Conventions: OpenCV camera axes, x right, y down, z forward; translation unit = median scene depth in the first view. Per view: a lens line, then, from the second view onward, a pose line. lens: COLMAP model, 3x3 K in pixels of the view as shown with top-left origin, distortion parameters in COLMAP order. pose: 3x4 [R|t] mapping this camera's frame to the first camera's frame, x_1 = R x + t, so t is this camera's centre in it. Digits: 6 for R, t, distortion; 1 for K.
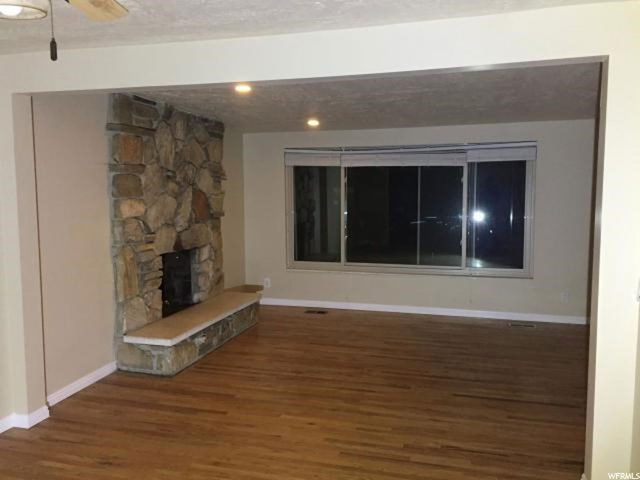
lens RADIAL K [[536.5, 0, 323.1], [0, 536.5, 237.8], [0, 0, 1]] dist [0.114106, -0.155260]
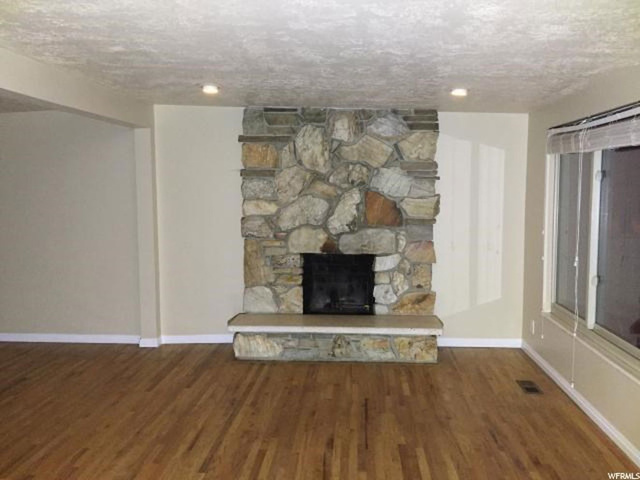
lens RADIAL K [[536.5, 0, 323.1], [0, 536.5, 237.8], [0, 0, 1]] dist [0.114106, -0.155260]
pose [[0.194818, 0.085278, -0.977125, 0.714044], [-0.090008, 0.993564, 0.068767, -0.073471], [0.976701, 0.074552, 0.201239, 0.824100]]
